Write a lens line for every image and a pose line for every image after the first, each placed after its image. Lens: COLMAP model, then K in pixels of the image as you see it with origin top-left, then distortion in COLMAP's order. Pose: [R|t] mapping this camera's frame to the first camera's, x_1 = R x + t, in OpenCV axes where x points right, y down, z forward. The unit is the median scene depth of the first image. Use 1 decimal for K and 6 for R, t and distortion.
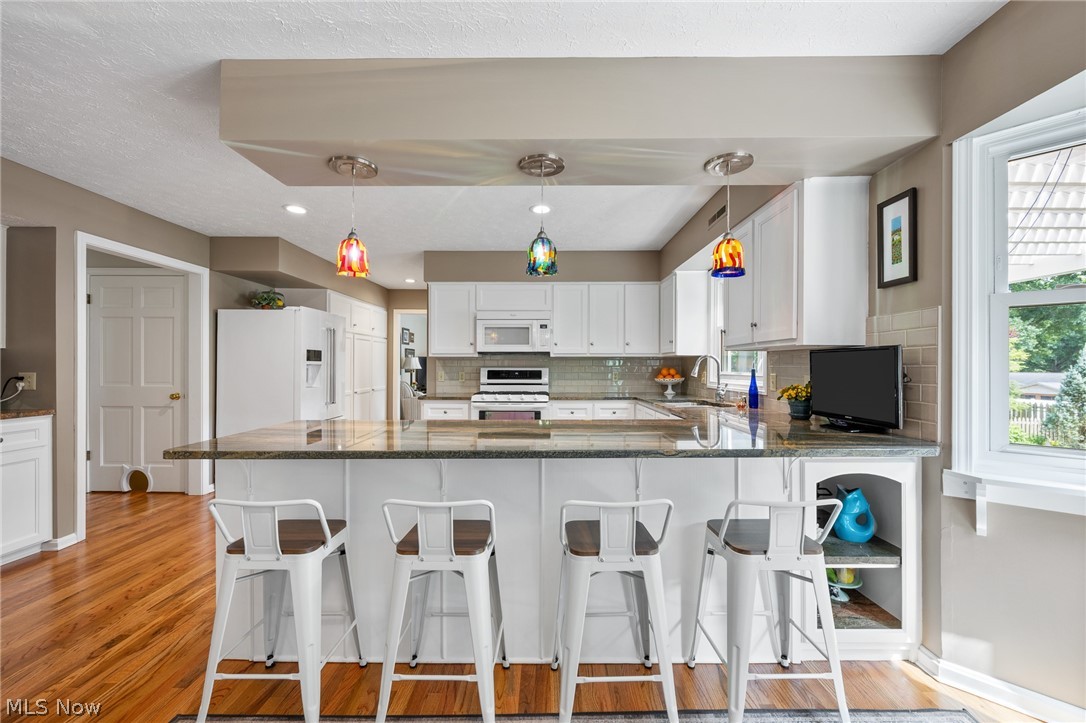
lens RADIAL K [[430.8, 0, 553.3], [0, 430.8, 365.3], [0, 0, 1]] dist [-0.000010, 0.000528]
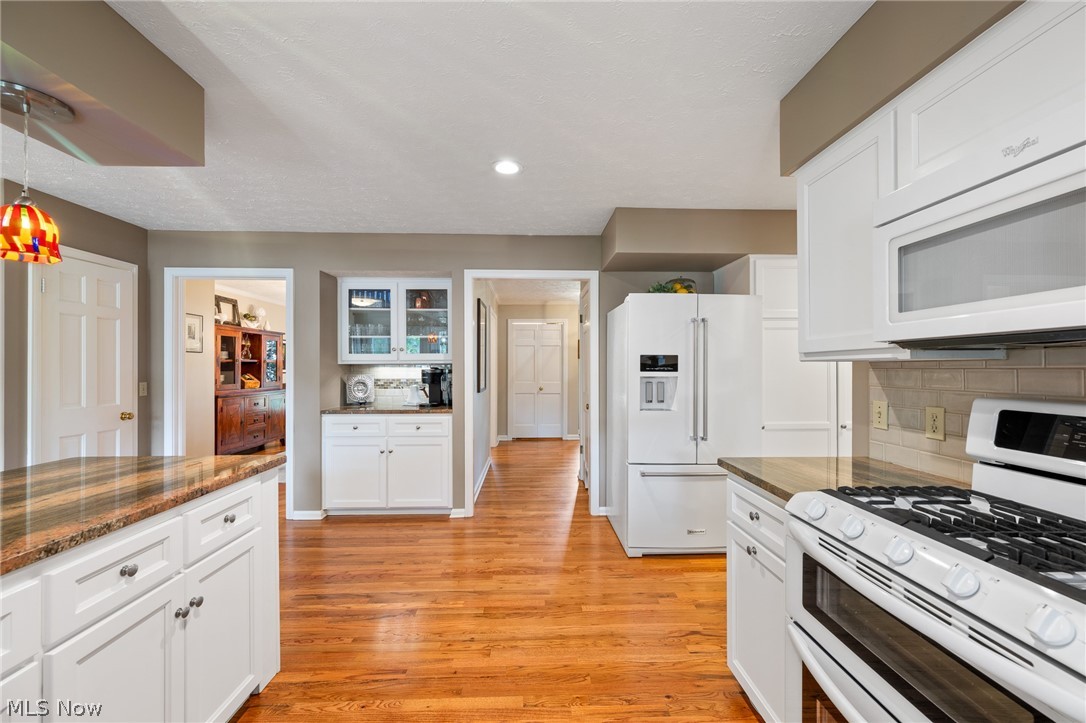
lens RADIAL K [[430.8, 0, 545.0], [0, 430.8, 366.5], [0, 0, 1]] dist [-0.000010, 0.000528]
pose [[0.023523, -0.004185, -0.999715, 0.105076], [0.000813, 0.999991, -0.004167, -0.014645], [0.999723, -0.000714, 0.023527, 0.815484]]
